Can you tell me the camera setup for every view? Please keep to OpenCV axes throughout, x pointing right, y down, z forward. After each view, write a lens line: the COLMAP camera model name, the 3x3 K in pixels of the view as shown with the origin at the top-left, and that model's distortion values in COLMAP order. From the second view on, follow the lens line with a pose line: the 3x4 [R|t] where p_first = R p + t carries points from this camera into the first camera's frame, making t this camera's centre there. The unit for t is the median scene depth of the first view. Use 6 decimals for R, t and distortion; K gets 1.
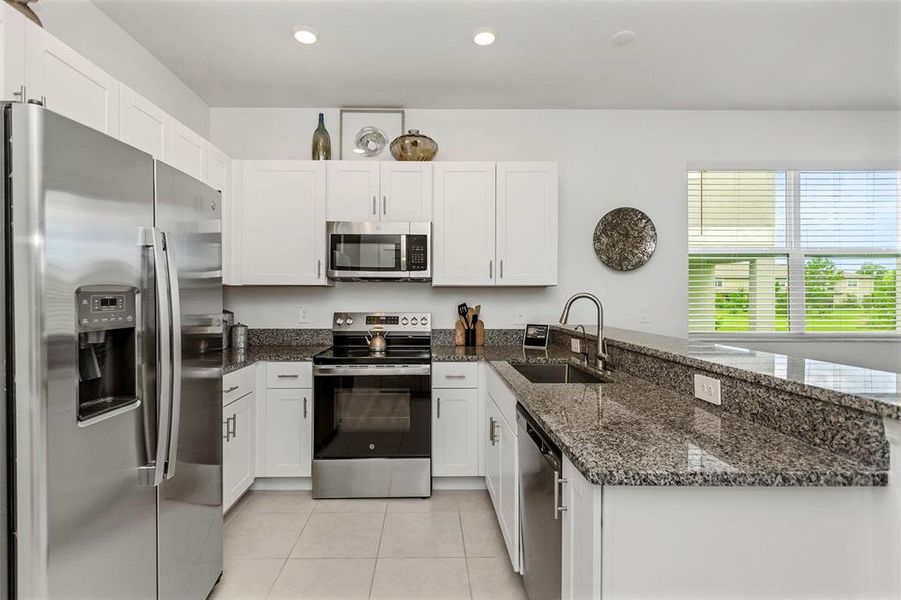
lens RADIAL K [[427.5, 0, 437.2], [0, 427.5, 295.3], [0, 0, 1]] dist [-0.001268, -0.000748]
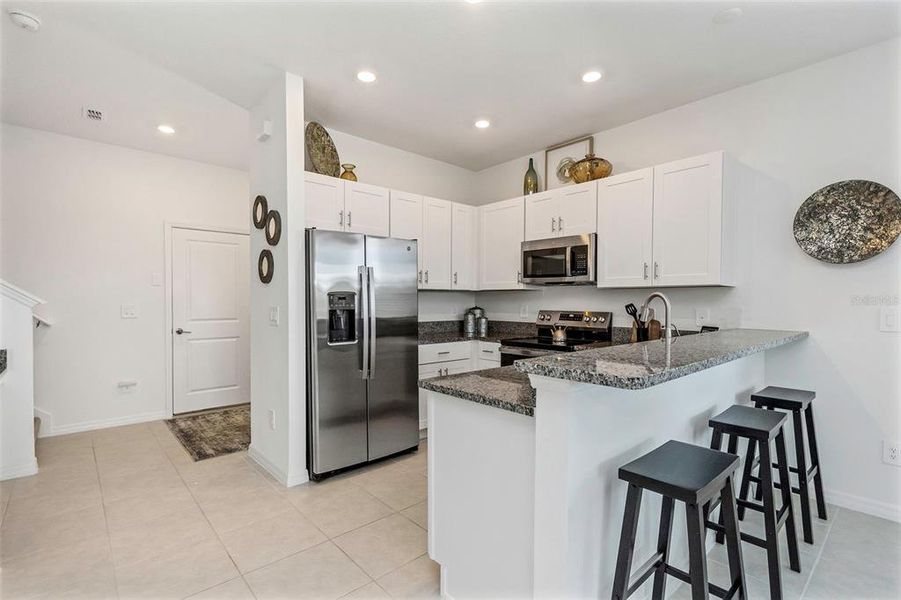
lens RADIAL K [[433.3, 0, 451.4], [0, 433.3, 308.8], [0, 0, 1]] dist [0.001359, 0.000301]
pose [[0.654137, 0.014312, -0.756241, 0.611433], [0.000384, 0.999815, 0.019254, 0.011054], [0.756376, -0.012885, 0.654010, -0.064872]]
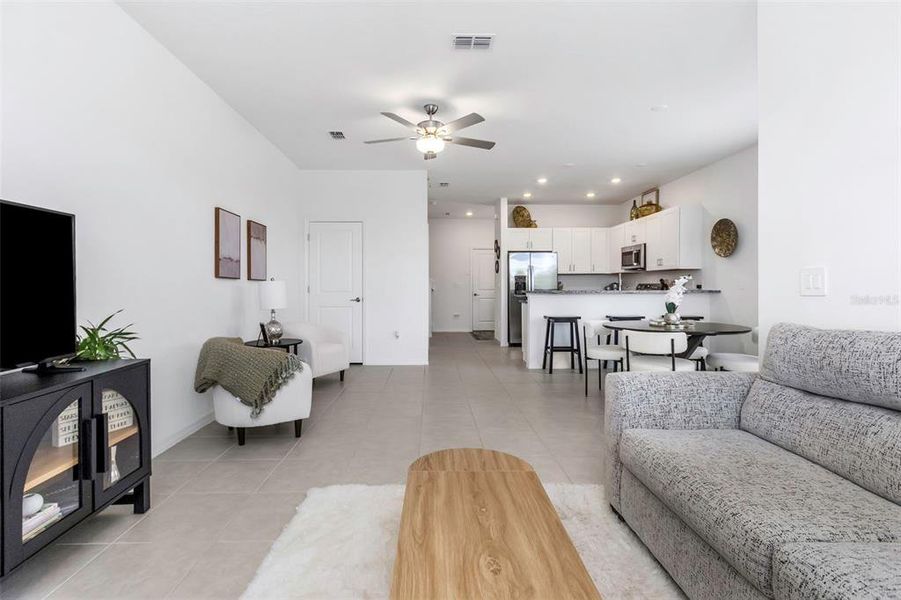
lens RADIAL K [[436.6, 0, 450.5], [0, 436.6, 300.0], [0, 0, 1]] dist [-0.001023, -0.000153]
pose [[0.040403, 0.027350, -0.998809, 2.231750], [0.004749, 0.999609, 0.027564, 0.061289], [0.999172, -0.005857, 0.040257, -0.129548]]
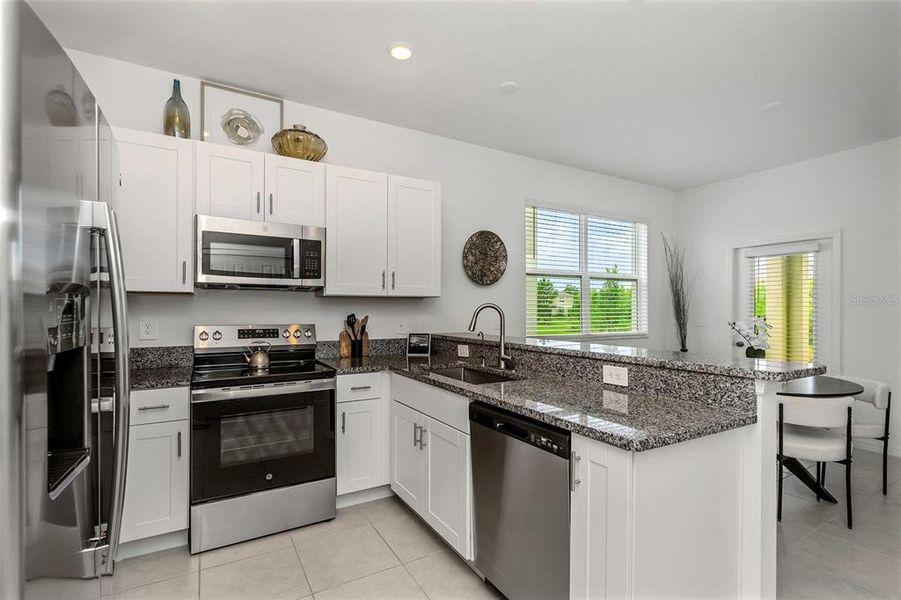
lens RADIAL K [[419.0, 0, 448.9], [0, 419.0, 308.7], [0, 0, 1]] dist [-0.000272, -0.000225]
pose [[0.871440, 0.000099, 0.490502, -0.222118], [-0.001410, 0.999996, 0.002304, 0.004748], [-0.490499, -0.002699, 0.871437, 0.058597]]
